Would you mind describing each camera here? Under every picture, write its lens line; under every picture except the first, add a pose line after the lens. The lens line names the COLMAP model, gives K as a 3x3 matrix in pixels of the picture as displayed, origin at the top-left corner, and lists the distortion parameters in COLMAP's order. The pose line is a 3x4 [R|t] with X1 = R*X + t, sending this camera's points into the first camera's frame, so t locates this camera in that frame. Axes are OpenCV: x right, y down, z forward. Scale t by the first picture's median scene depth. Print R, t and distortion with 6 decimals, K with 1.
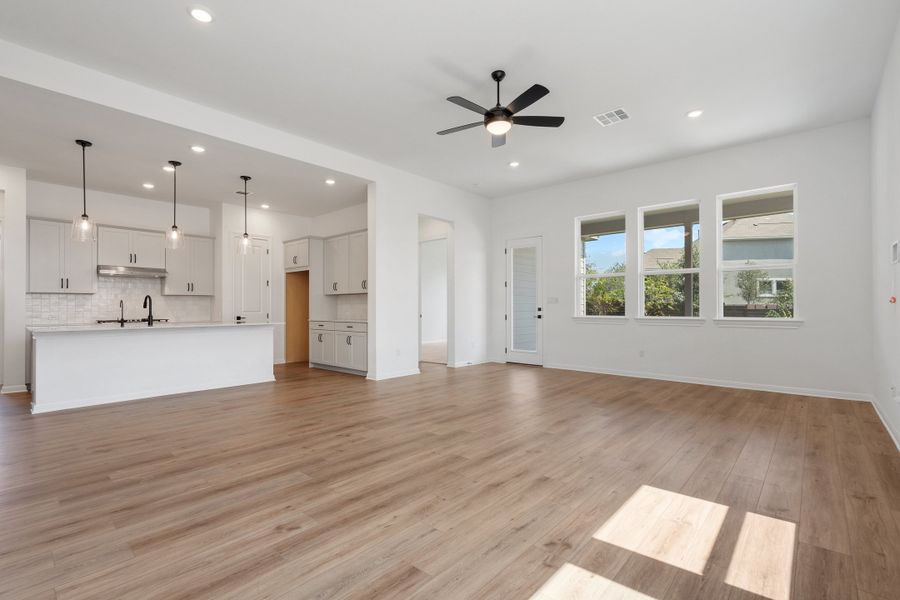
lens RADIAL K [[420.9, 0, 450.0], [0, 420.9, 300.0], [0, 0, 1]] dist [0.019945, 0.000108]
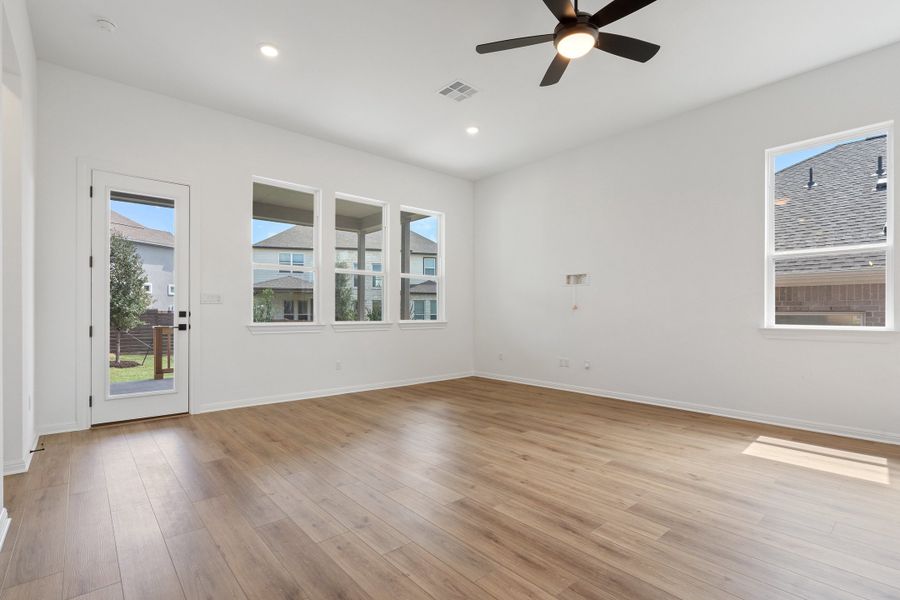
lens RADIAL K [[423.5, 0, 454.9], [0, 423.5, 305.3], [0, 0, 1]] dist [0.003468, 0.001051]
pose [[0.131082, 0.017907, 0.991210, -0.302561], [-0.019834, 0.999684, -0.015437, 0.012102], [-0.991173, -0.017637, 0.131396, 0.567573]]
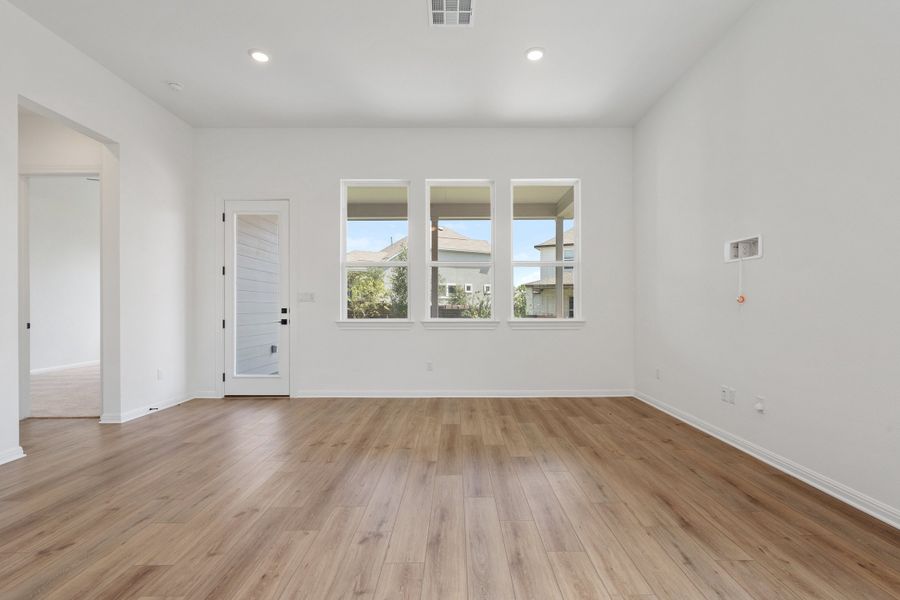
lens RADIAL K [[423.5, 0, 454.9], [0, 423.5, 305.3], [0, 0, 1]] dist [0.003468, 0.001051]
pose [[0.754907, 0.003370, 0.655823, -0.020947], [-0.010451, 0.999922, 0.006892, 0.006262], [-0.655748, -0.012056, 0.754883, 0.325963]]
